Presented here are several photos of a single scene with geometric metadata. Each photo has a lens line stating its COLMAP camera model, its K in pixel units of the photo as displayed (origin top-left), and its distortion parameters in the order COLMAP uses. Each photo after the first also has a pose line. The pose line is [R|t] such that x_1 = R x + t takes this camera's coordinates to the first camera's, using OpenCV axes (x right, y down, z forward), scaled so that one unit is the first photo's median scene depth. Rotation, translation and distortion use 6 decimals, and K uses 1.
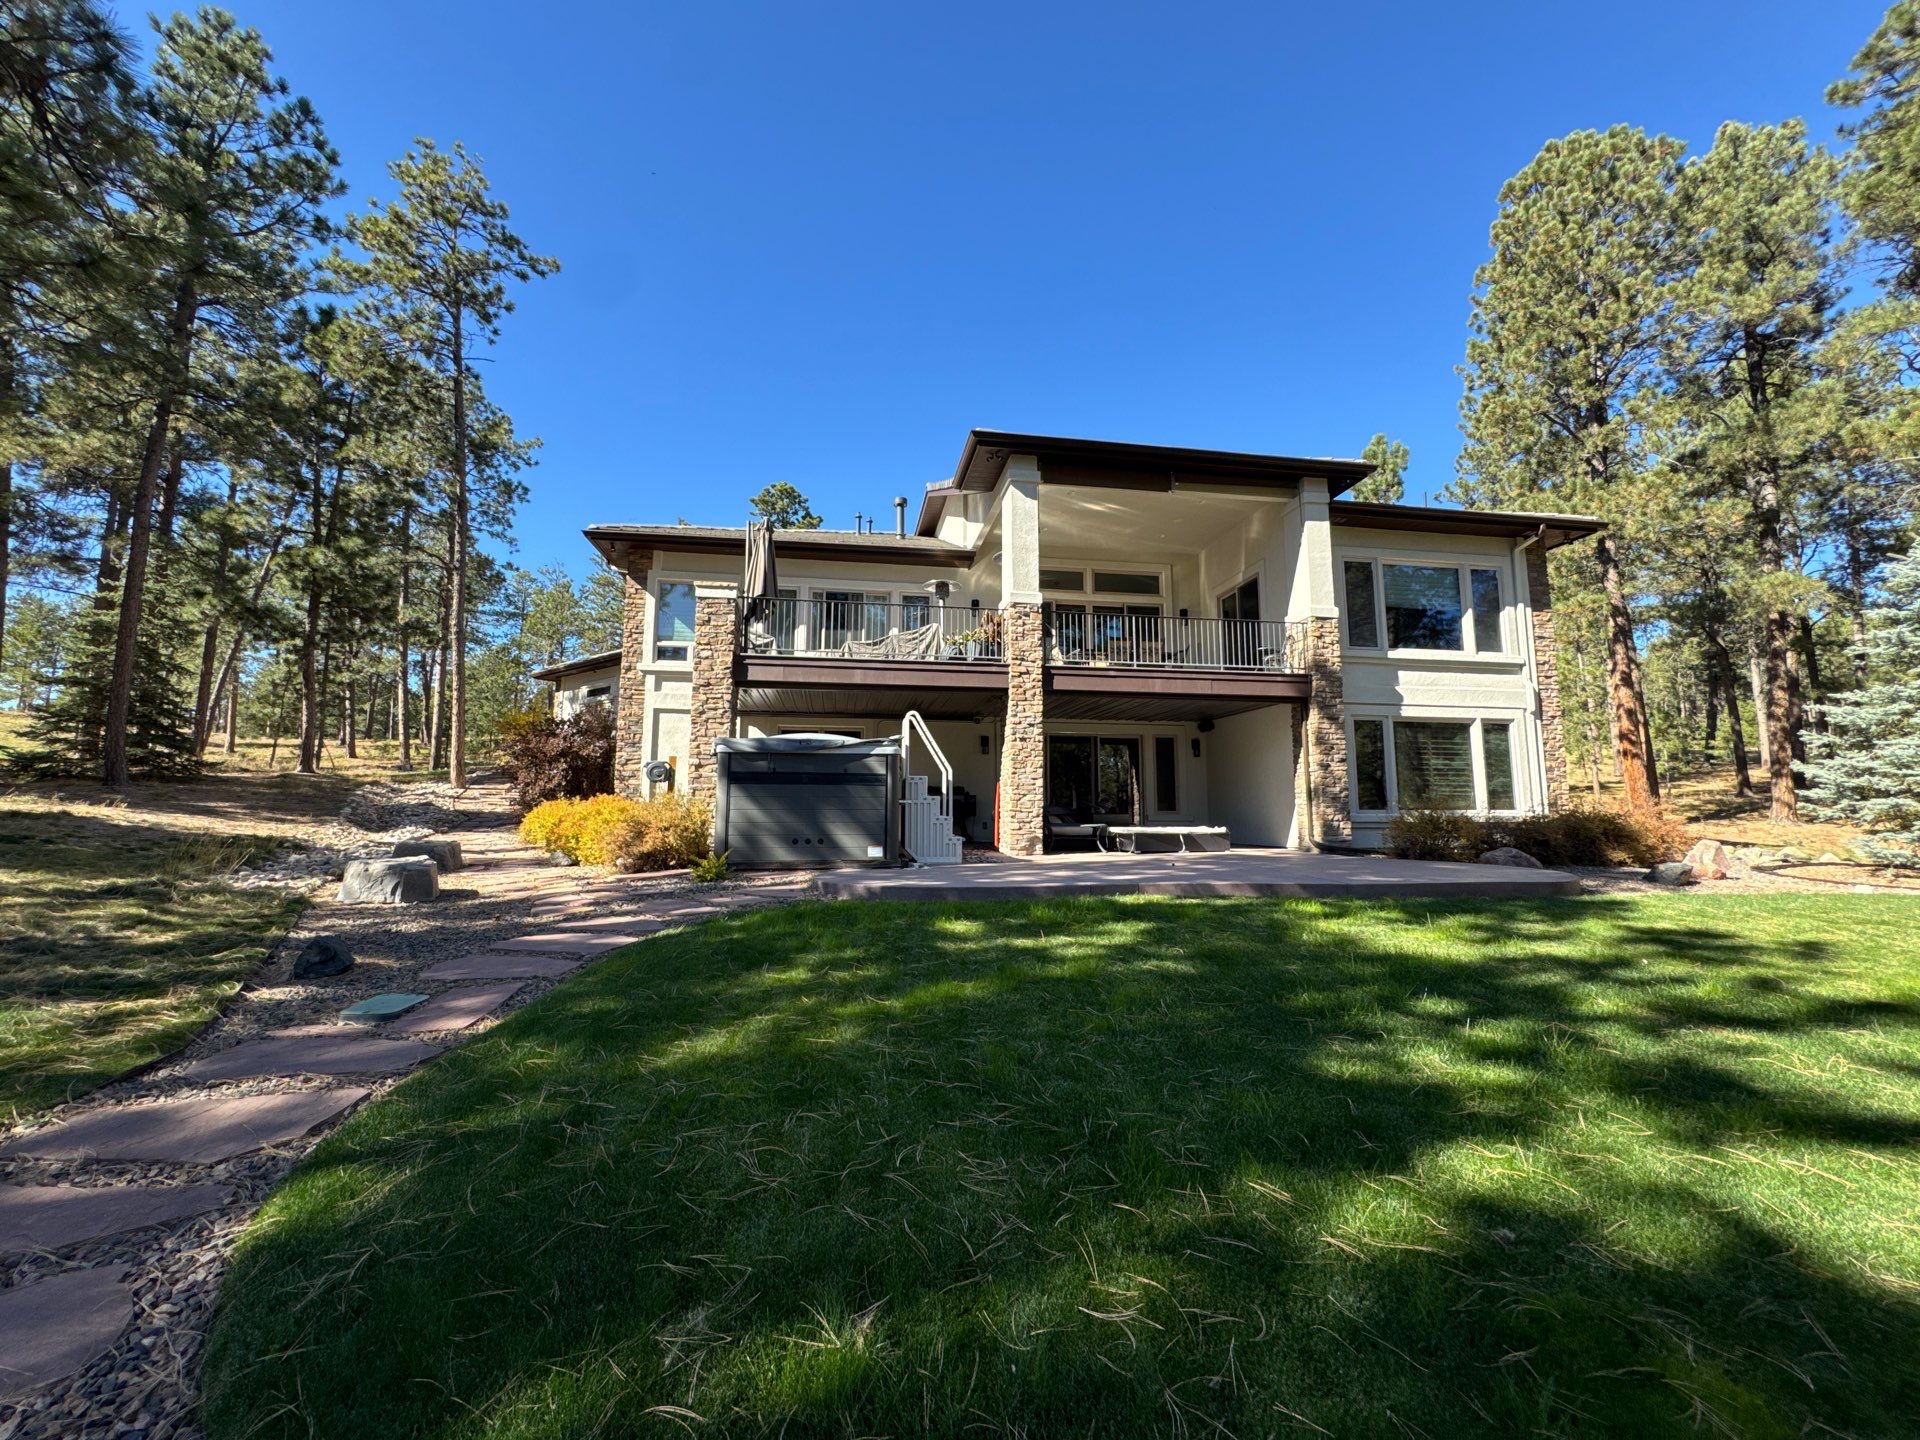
lens RADIAL K [[764.5, 0, 956.4], [0, 764.5, 721.2], [0, 0, 1]] dist [-0.002577, -0.000247]
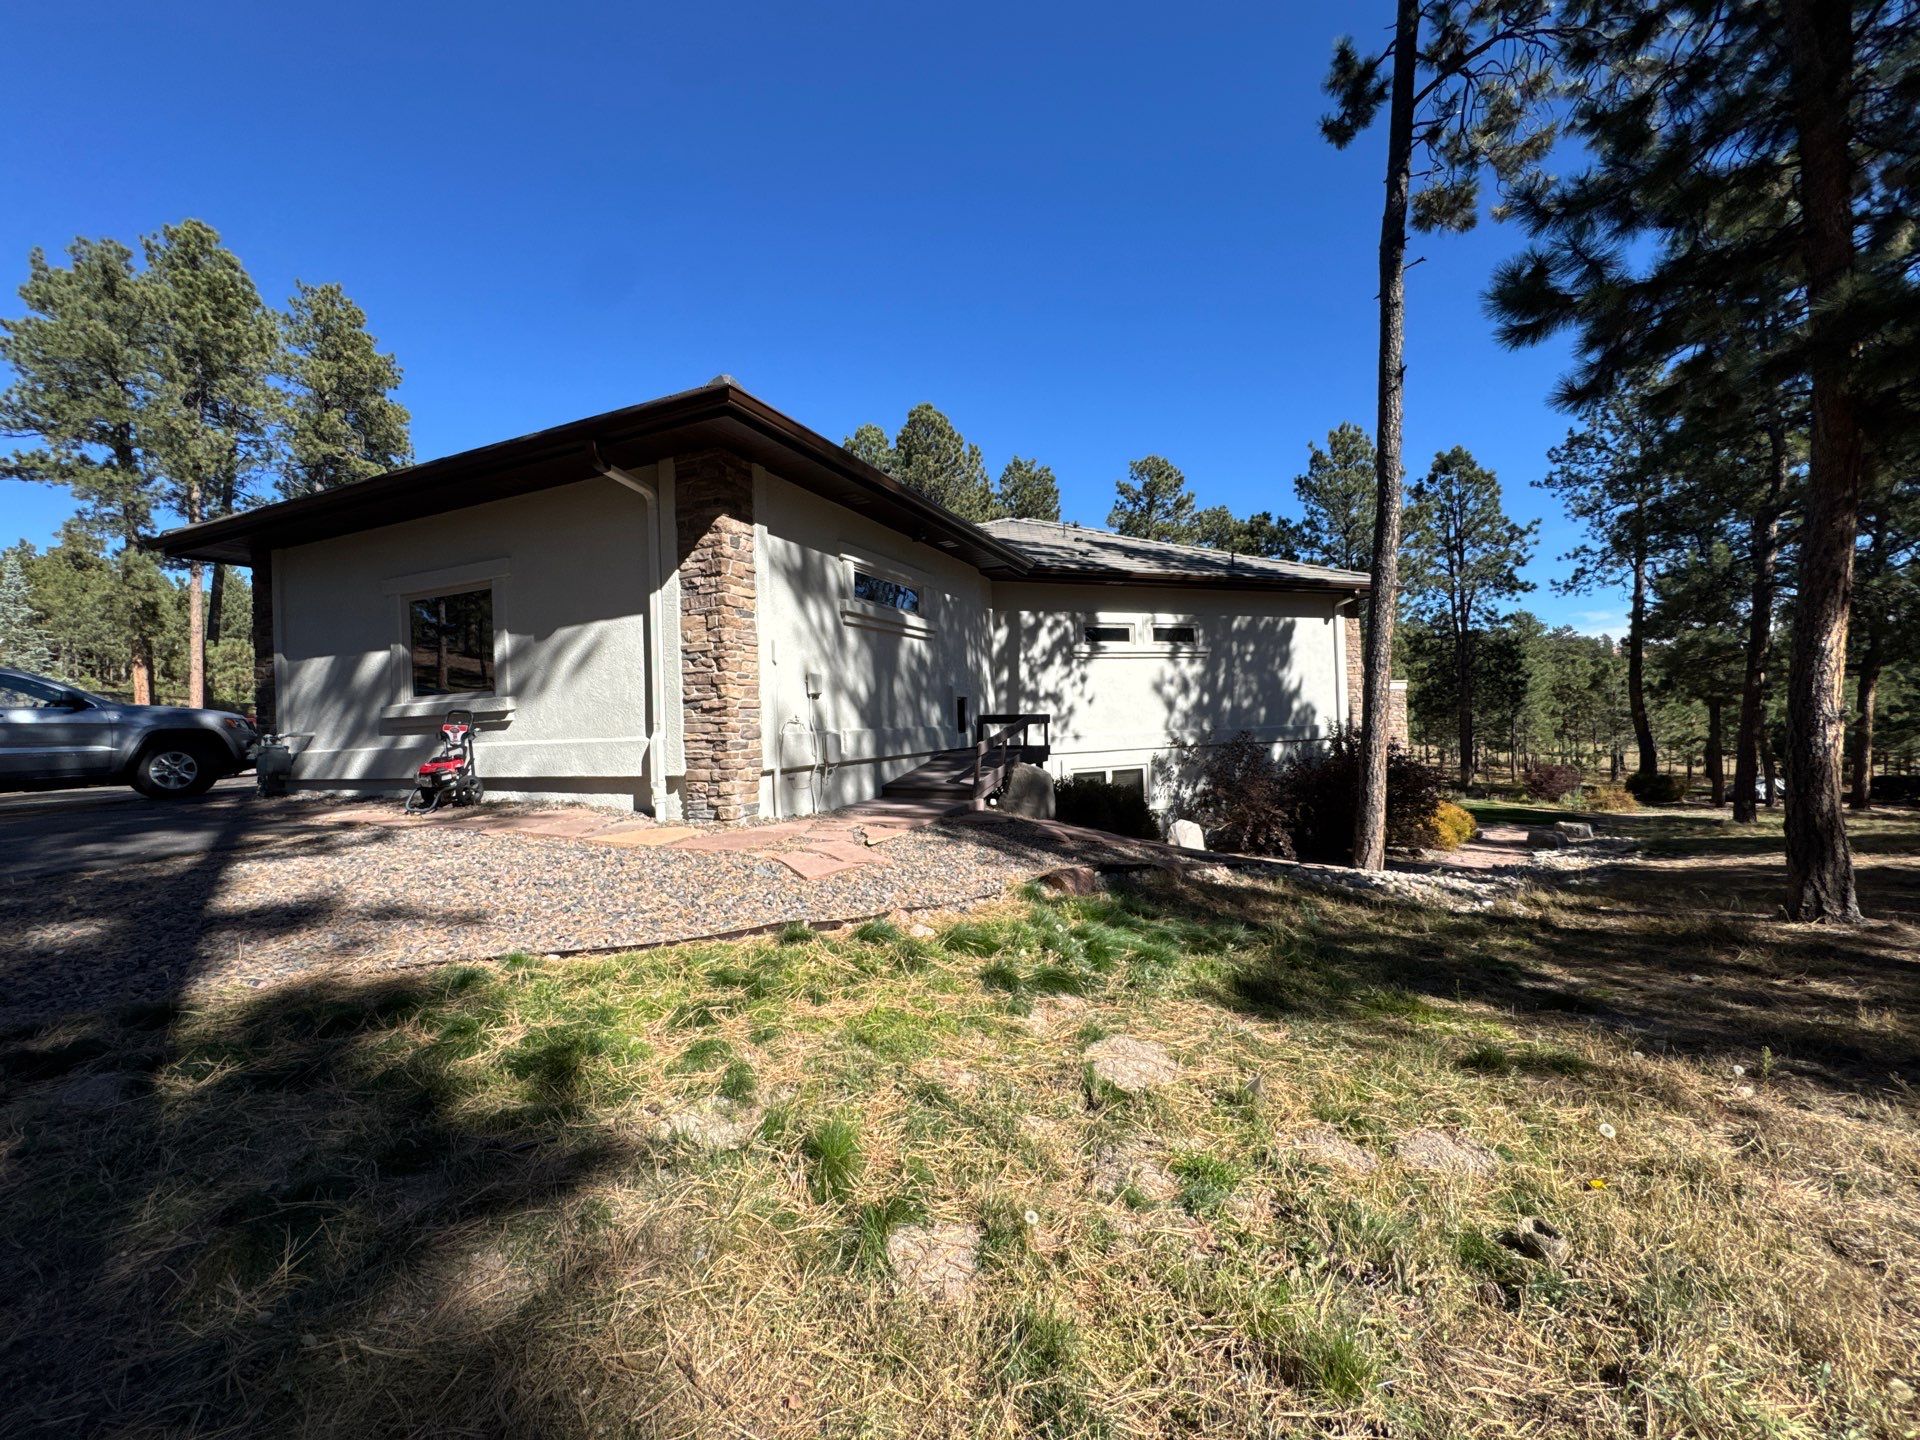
lens RADIAL K [[764.5, 0, 956.4], [0, 764.5, 721.2], [0, 0, 1]] dist [-0.002577, -0.000247]
pose [[-0.218887, 0.014473, 0.975643, -1.406555], [-0.083613, 0.995934, -0.033532, 0.046750], [-0.972161, -0.088916, -0.216787, 1.821066]]
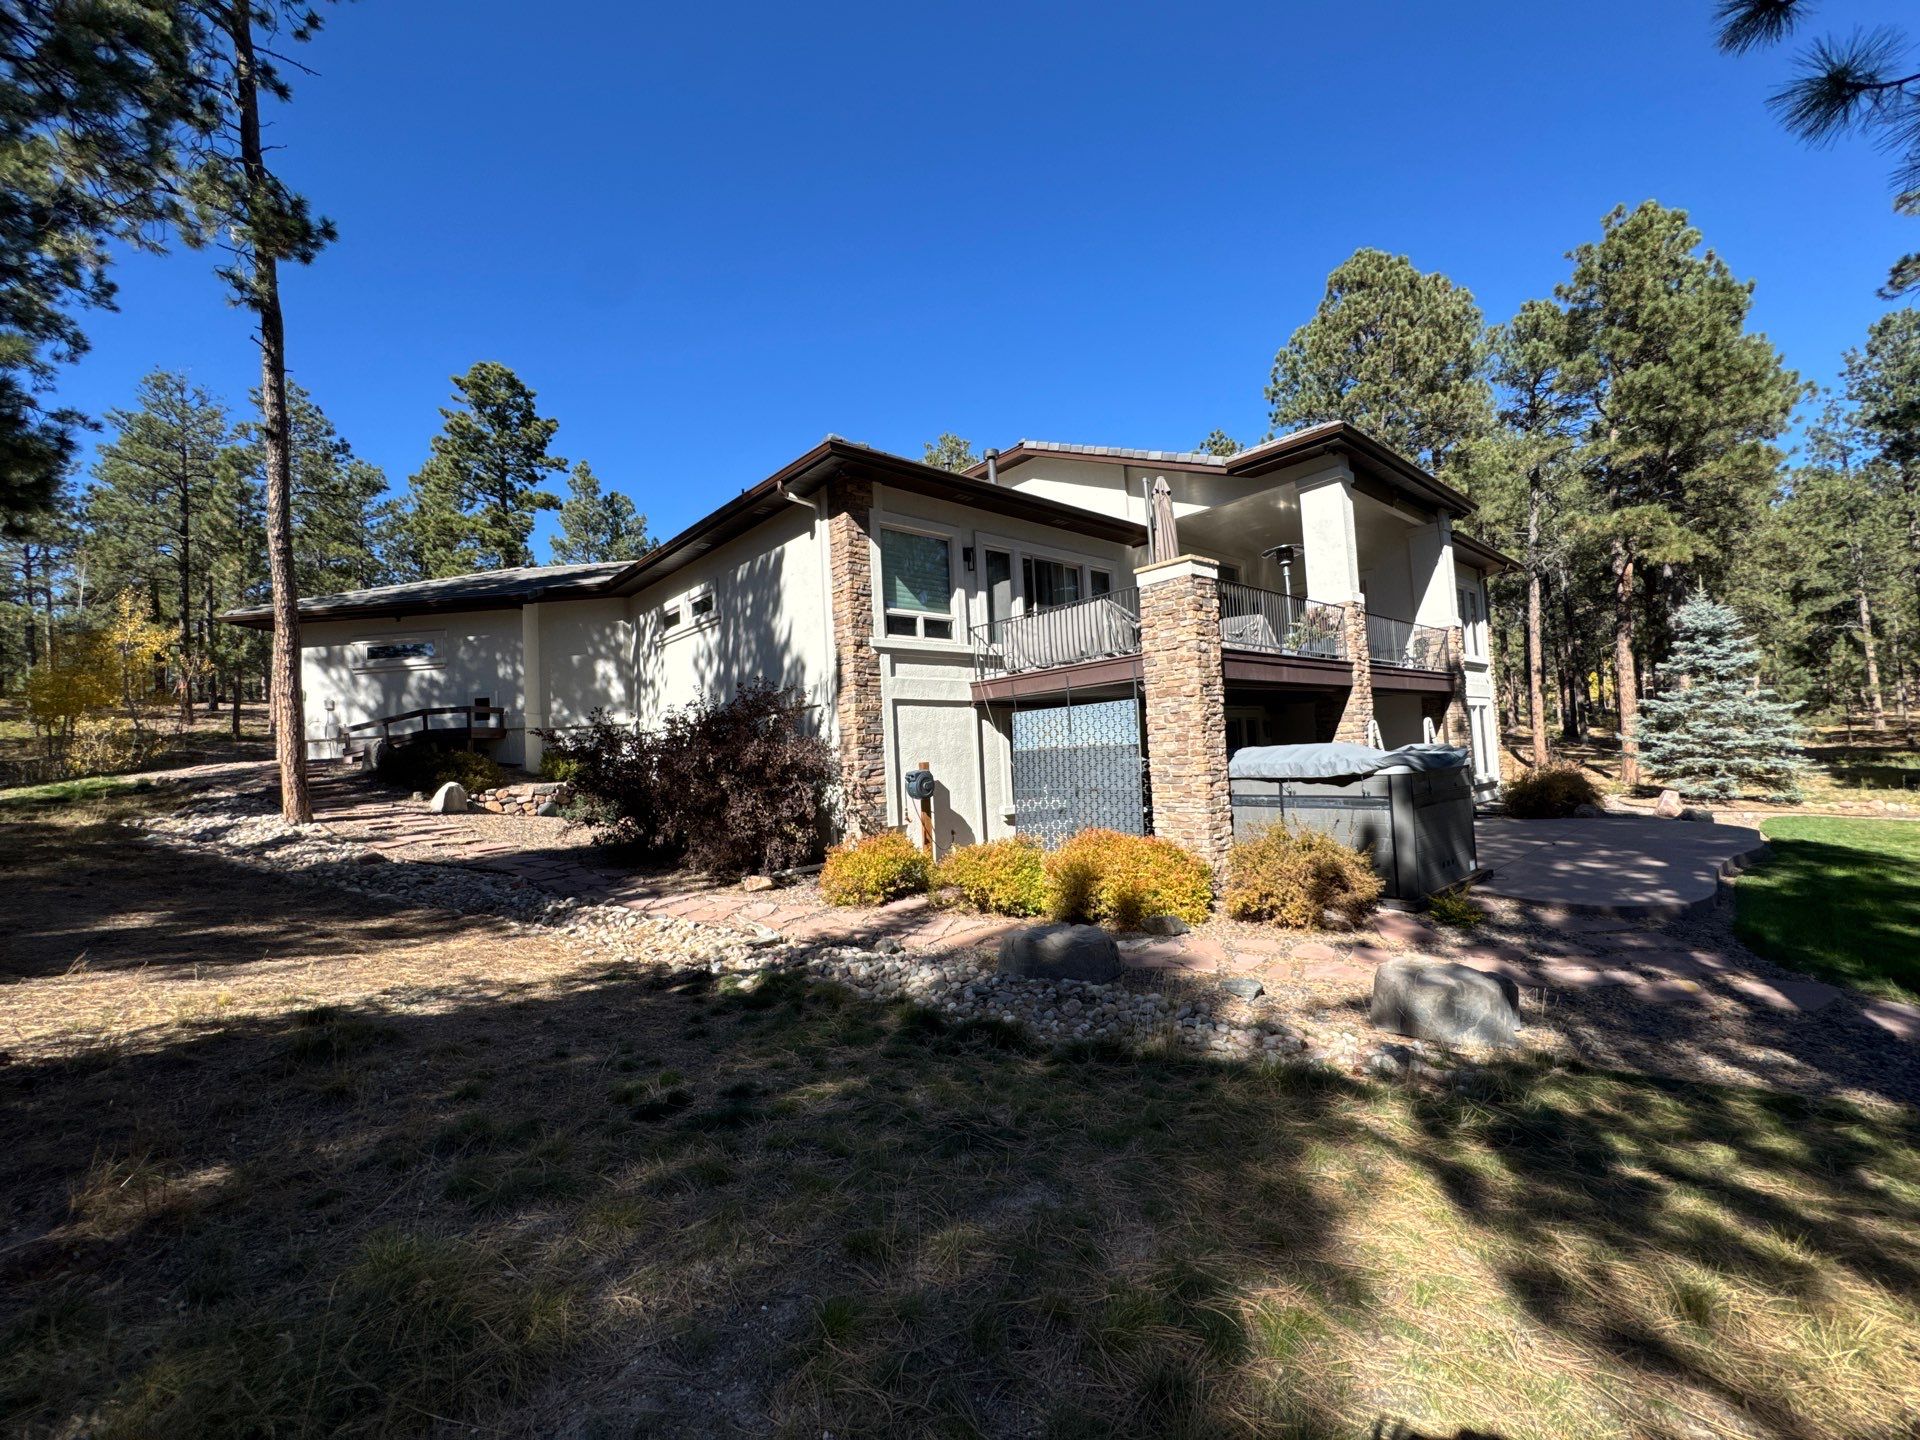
lens RADIAL K [[764.5, 0, 956.4], [0, 764.5, 721.2], [0, 0, 1]] dist [-0.002577, -0.000247]
pose [[0.841809, -0.021702, 0.539338, -0.737242], [-0.011650, 0.998228, 0.058349, -0.039133], [-0.539649, -0.055402, 0.840065, 0.336011]]
